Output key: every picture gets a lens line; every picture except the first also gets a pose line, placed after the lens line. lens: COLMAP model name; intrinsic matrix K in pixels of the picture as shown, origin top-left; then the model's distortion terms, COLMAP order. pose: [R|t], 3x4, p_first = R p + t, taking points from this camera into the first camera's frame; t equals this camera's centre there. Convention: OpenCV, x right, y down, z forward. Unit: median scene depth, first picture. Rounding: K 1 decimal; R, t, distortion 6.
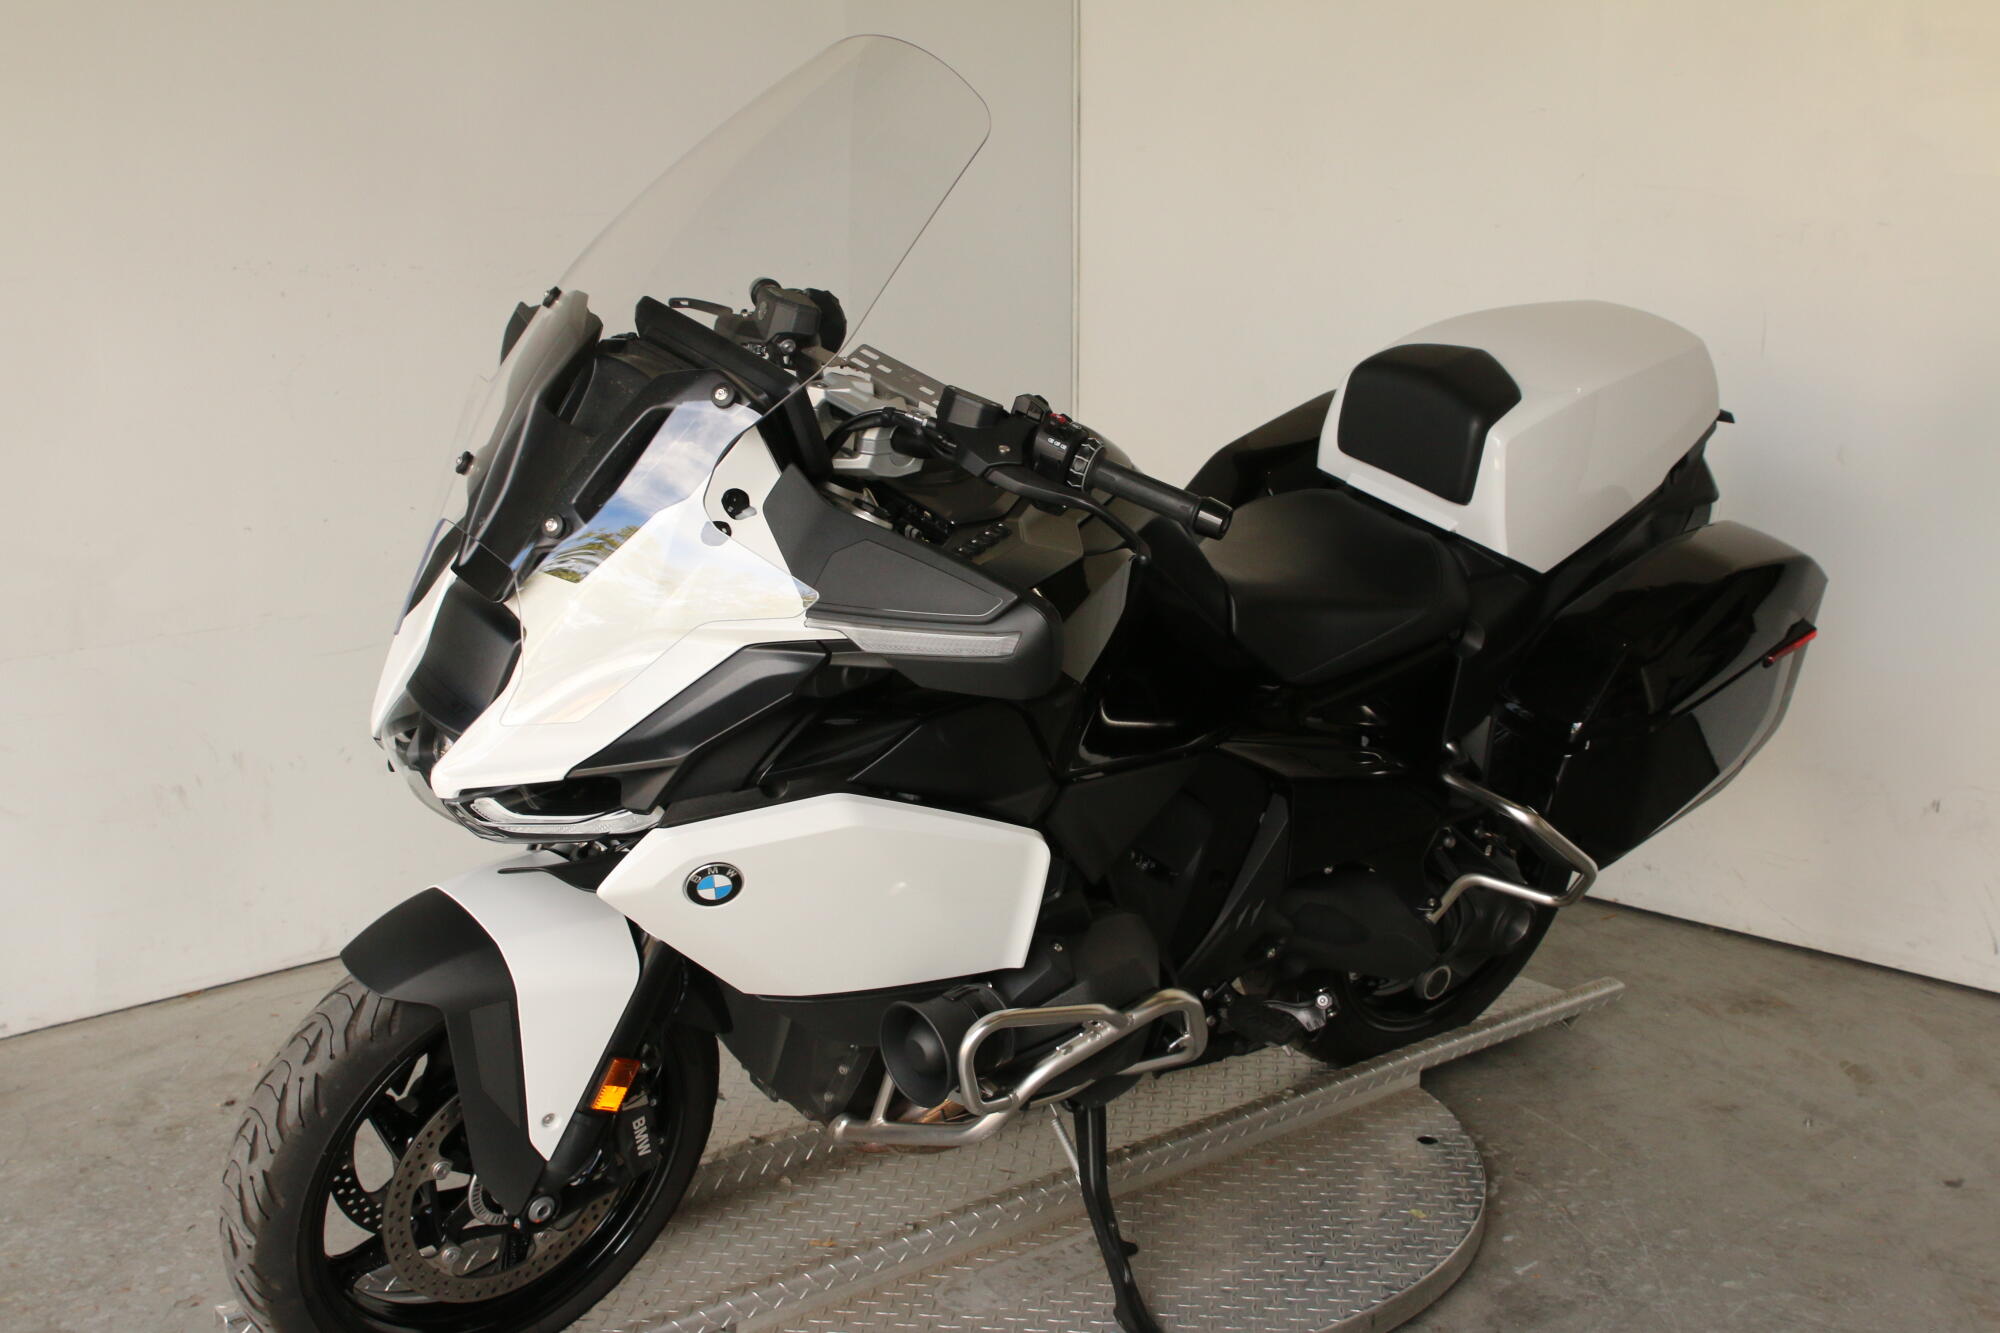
lens RADIAL K [[2397.6, 0, 994.9], [0, 2397.6, 678.6], [0, 0, 1]] dist [-0.082612, 0.000000]
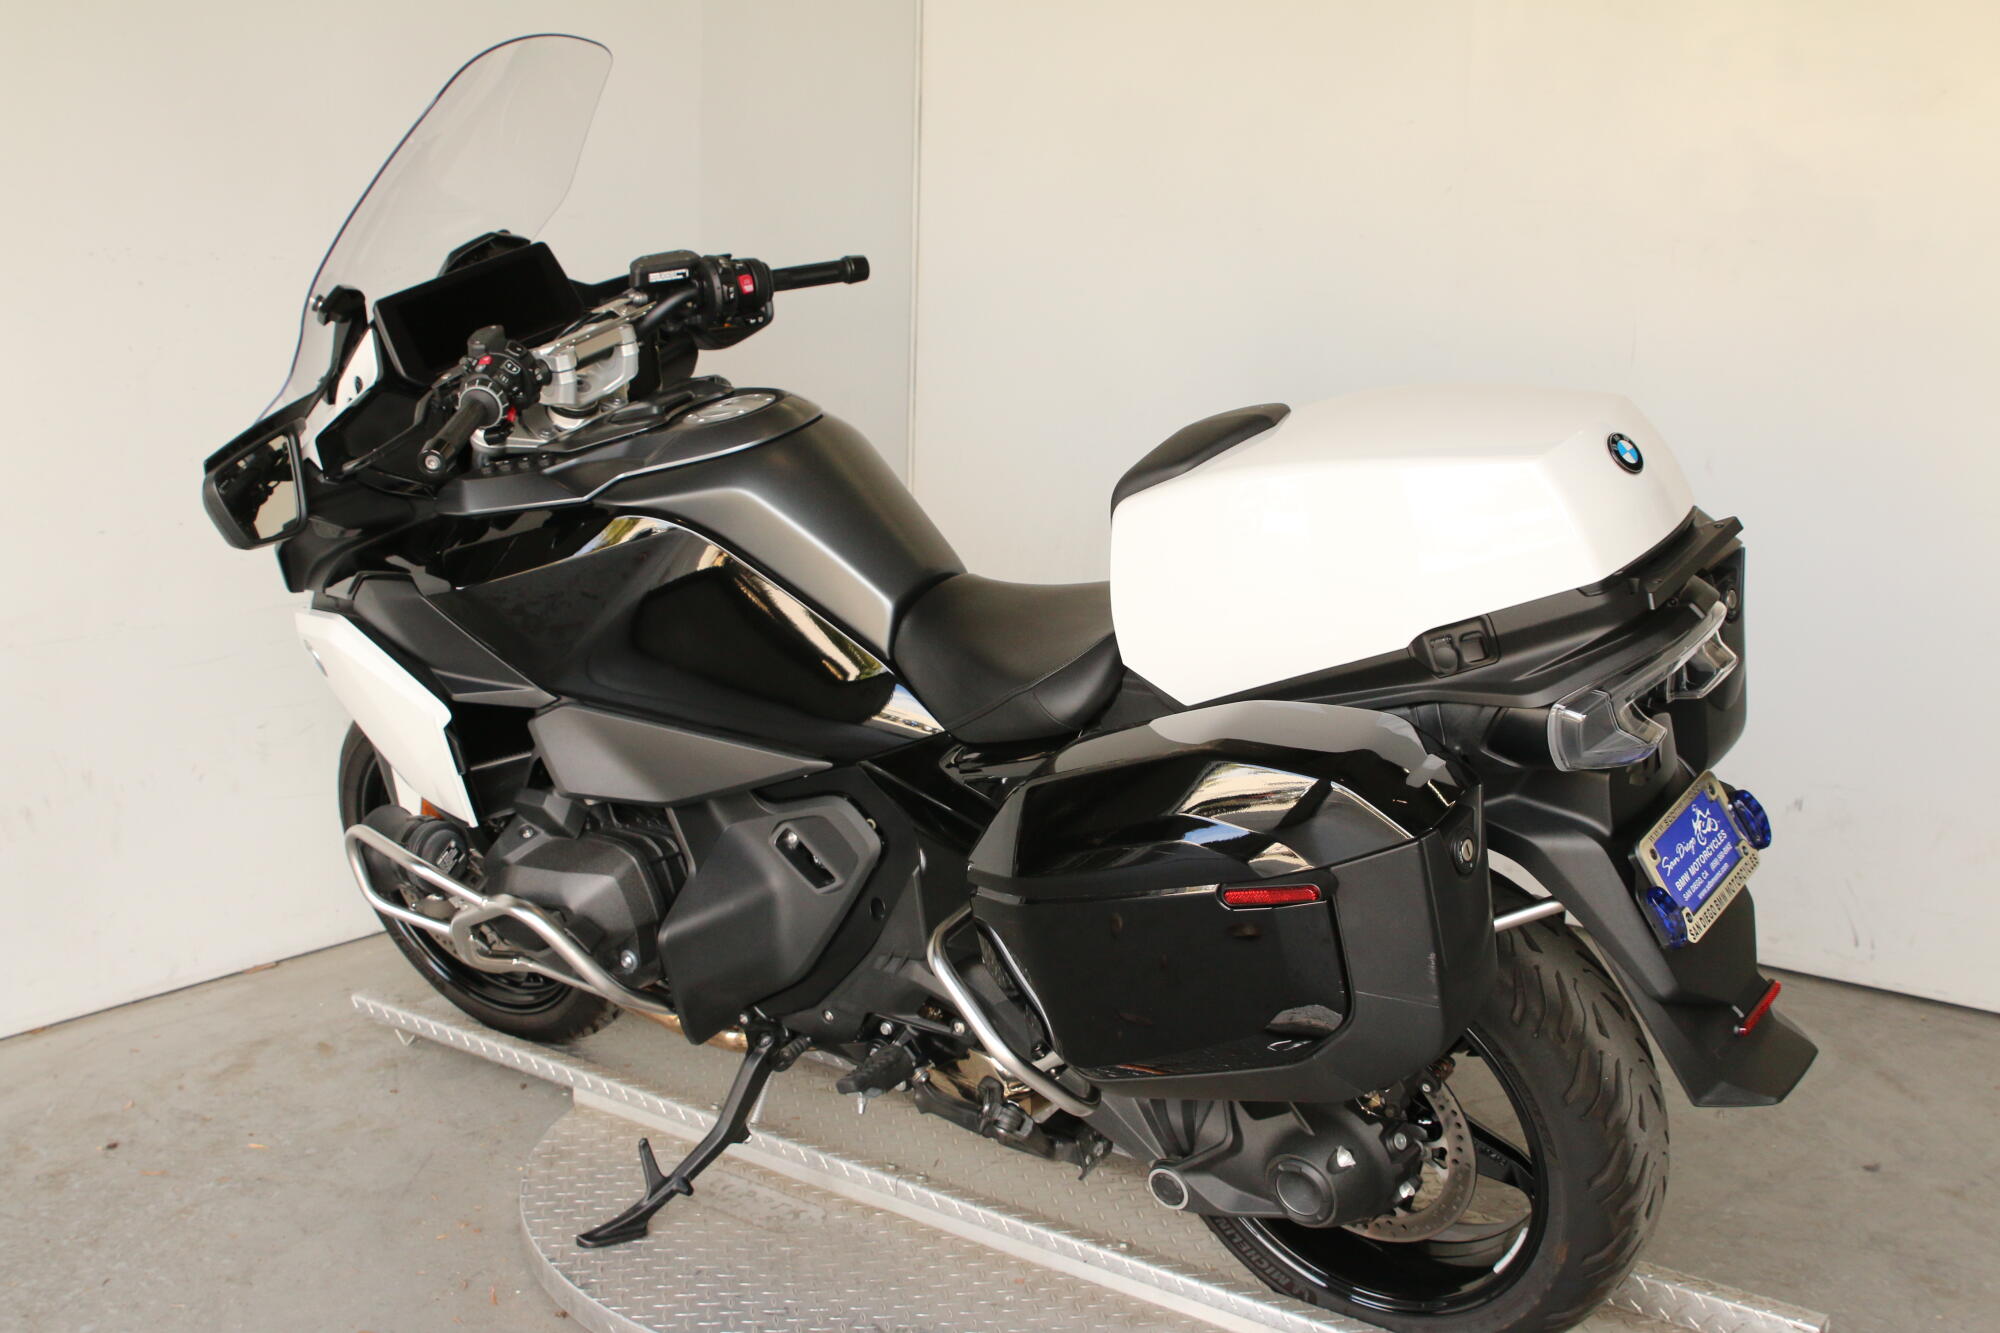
lens RADIAL K [[2397.6, 0, 1008.1], [0, 2397.6, 673.4], [0, 0, 1]] dist [-0.082612, 0.000000]
pose [[0.988399, -0.004876, 0.151800, -0.135004], [0.005966, 0.999960, -0.006729, 0.001346], [-0.151761, 0.007556, 0.988388, 0.030045]]
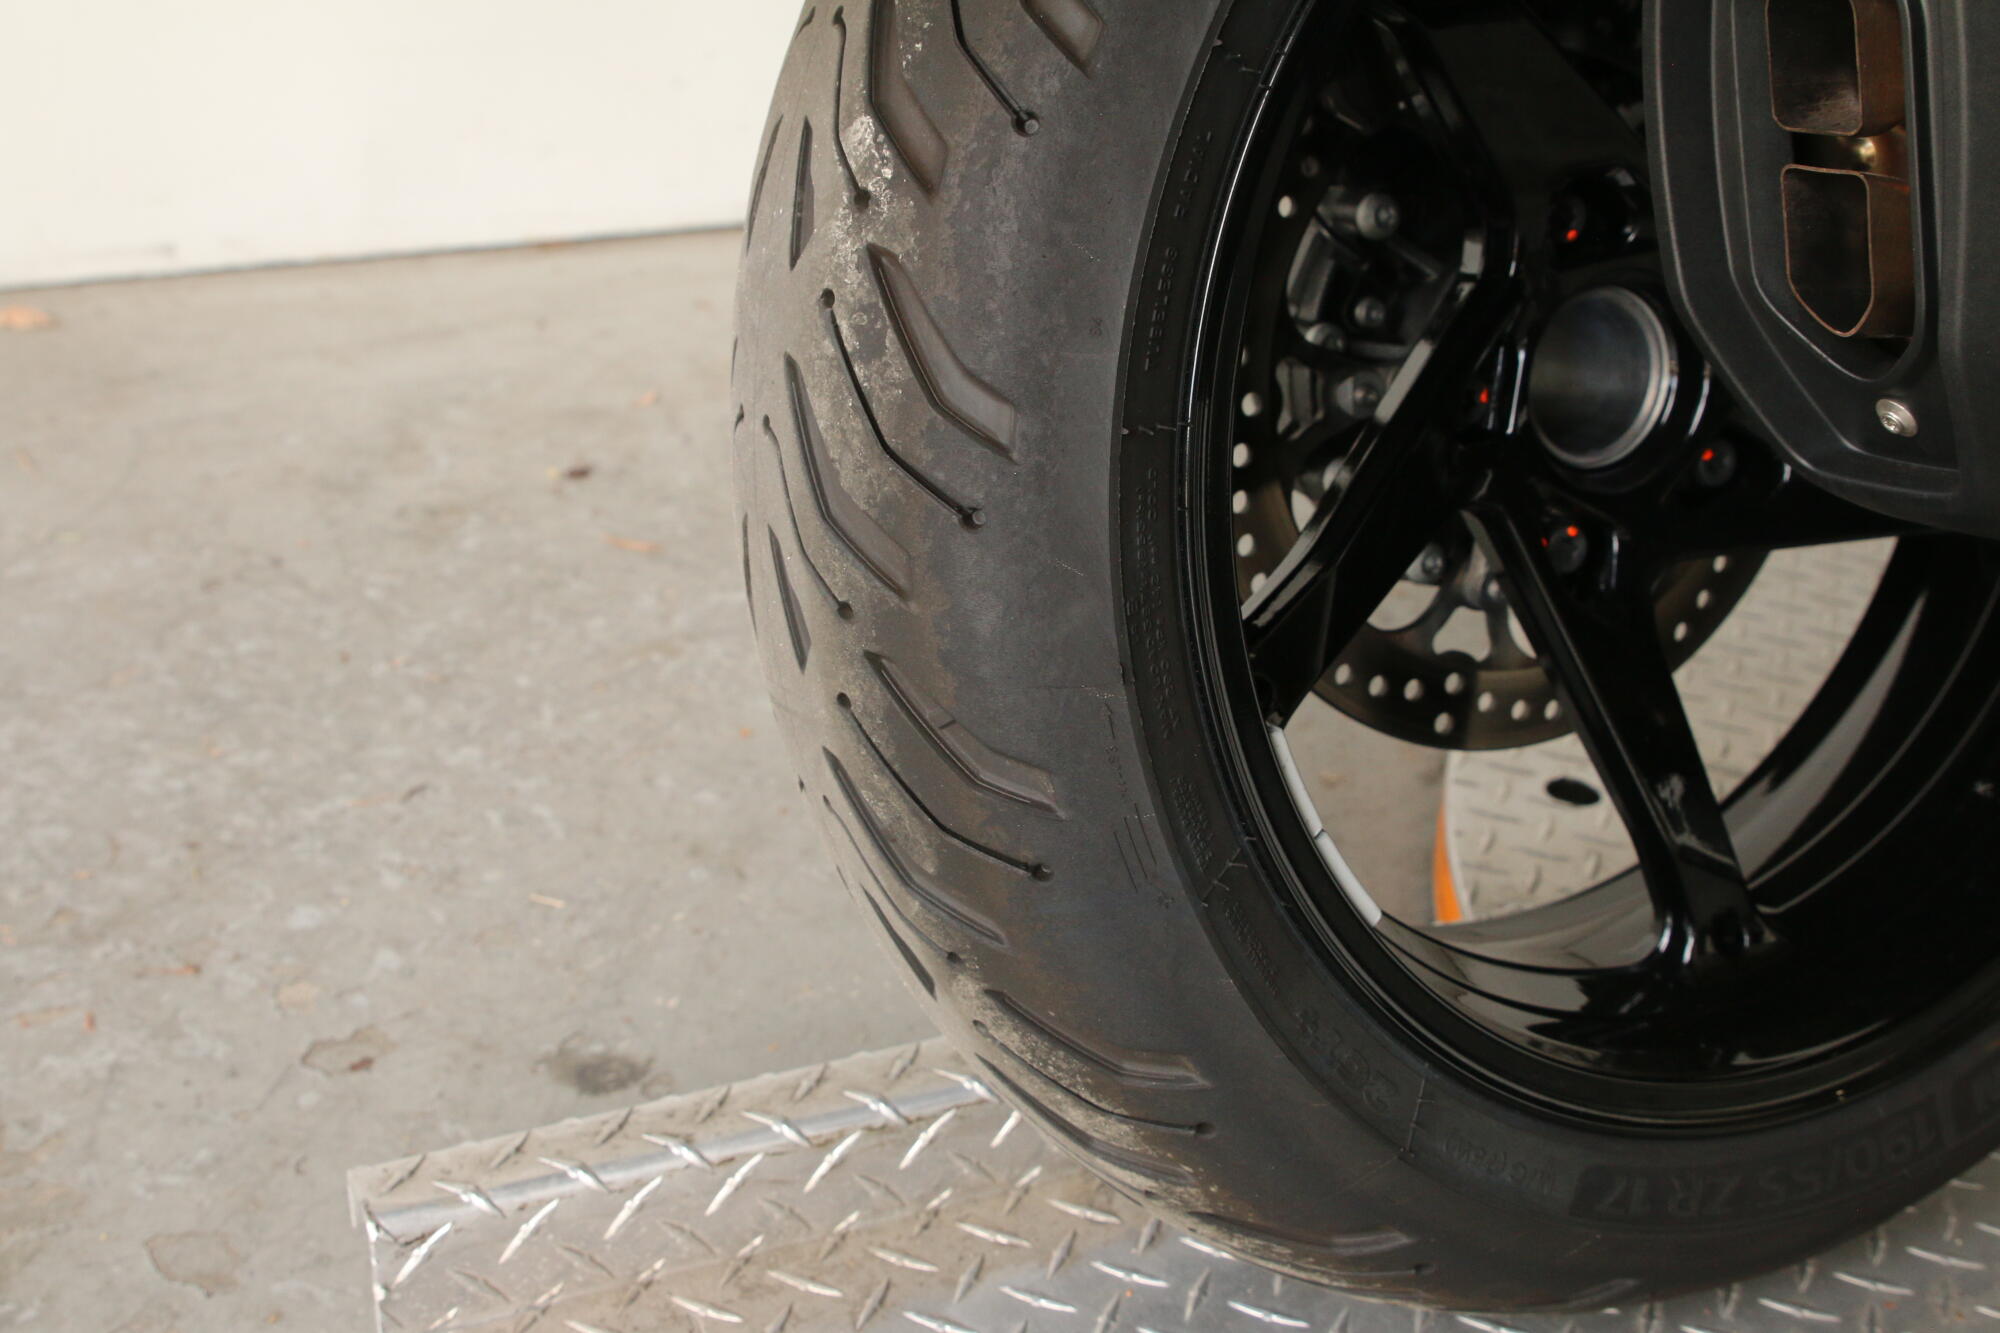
lens RADIAL K [[2397.6, 0, 977.5], [0, 2397.6, 604.5], [0, 0, 1]] dist [-0.082612, 0.000000]
pose [[0.971571, 0.165342, -0.169448, -0.202082], [-0.126557, 0.967595, 0.218501, 0.113492], [0.200084, -0.190844, 0.961012, 0.688239]]
